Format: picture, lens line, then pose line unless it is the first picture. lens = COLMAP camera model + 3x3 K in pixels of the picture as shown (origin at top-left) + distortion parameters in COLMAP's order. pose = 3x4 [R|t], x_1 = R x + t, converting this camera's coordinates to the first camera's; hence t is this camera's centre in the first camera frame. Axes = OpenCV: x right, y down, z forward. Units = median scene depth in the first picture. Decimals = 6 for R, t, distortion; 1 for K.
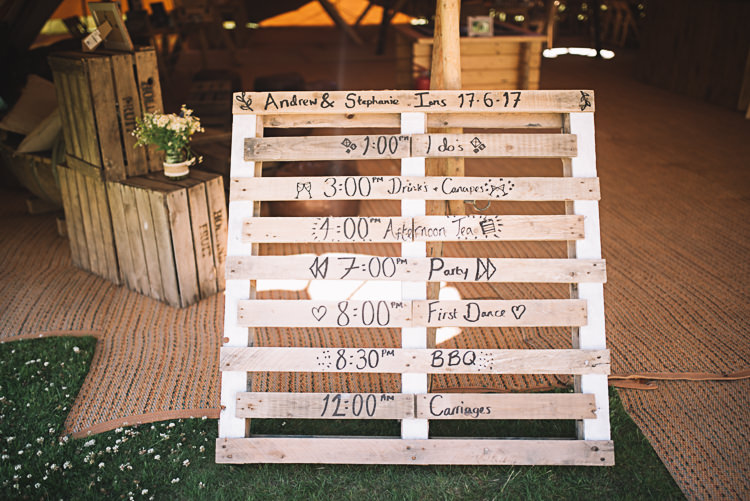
lens RADIAL K [[755.2, 0, 375.0], [0, 755.2, 250.5], [0, 0, 1]] dist [-0.046865, 0.019506]
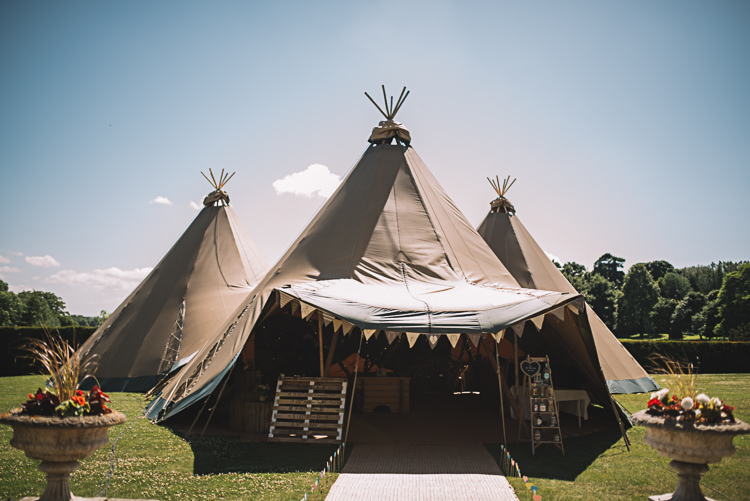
lens RADIAL K [[755.2, 0, 375.0], [0, 755.2, 250.5], [0, 0, 1]] dist [-0.046865, 0.019506]
pose [[0.996606, 0.020615, -0.079695, 0.873476], [-0.054575, 0.890252, -0.452187, 1.333117], [0.061627, 0.455002, 0.888355, -3.963409]]
